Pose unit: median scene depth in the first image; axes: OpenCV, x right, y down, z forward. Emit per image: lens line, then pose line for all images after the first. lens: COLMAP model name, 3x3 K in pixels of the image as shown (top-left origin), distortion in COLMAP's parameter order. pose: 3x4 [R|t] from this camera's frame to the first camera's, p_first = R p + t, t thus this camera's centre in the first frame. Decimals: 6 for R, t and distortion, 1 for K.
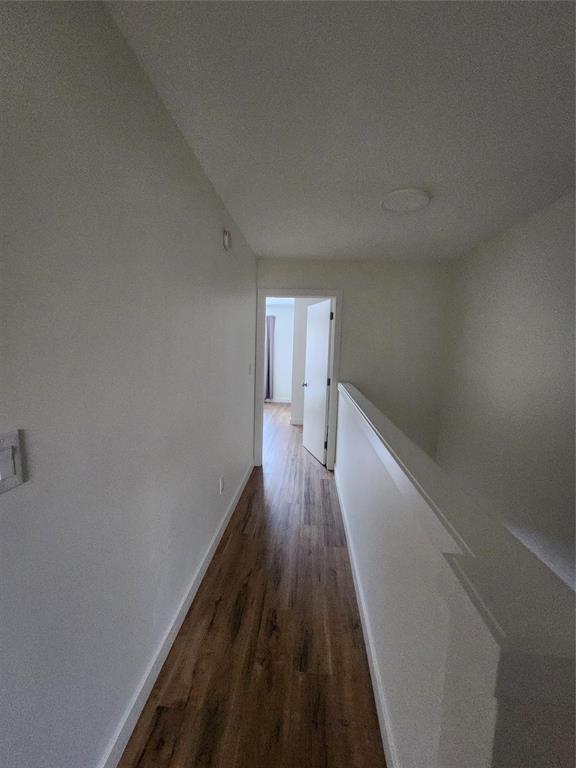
lens RADIAL K [[314.1, 0, 286.4], [0, 314.1, 382.6], [0, 0, 1]] dist [-0.001354, 0.000813]
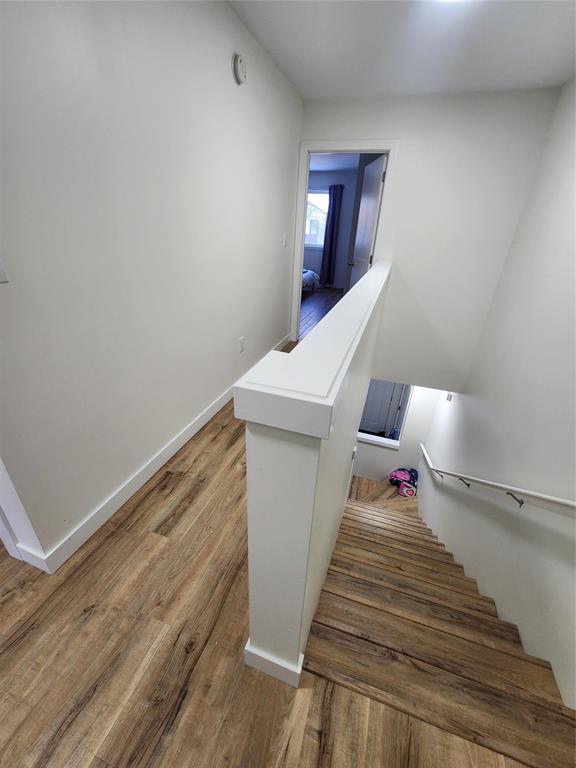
lens RADIAL K [[314.1, 0, 285.4], [0, 314.1, 380.1], [0, 0, 1]] dist [-0.001354, 0.000813]
pose [[0.968260, 0.112885, -0.223001, 0.333093], [-0.034810, 0.944409, 0.326926, 0.100455], [0.247510, -0.308786, 0.918363, -0.071022]]
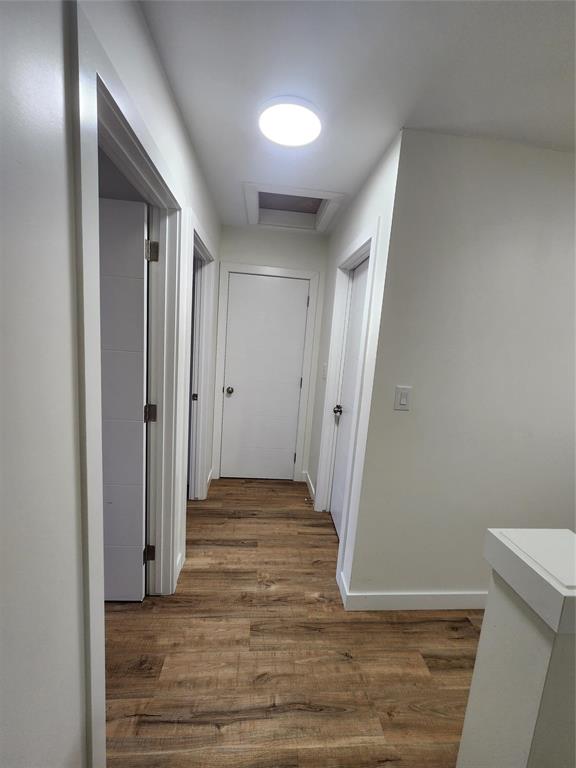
lens RADIAL K [[314.1, 0, 289.8], [0, 314.1, 383.5], [0, 0, 1]] dist [-0.001354, 0.000813]
pose [[0.150645, 0.114728, -0.981908, 0.573345], [-0.178102, 0.980141, 0.087197, 0.036151], [0.972412, 0.161745, 0.168086, -0.124592]]
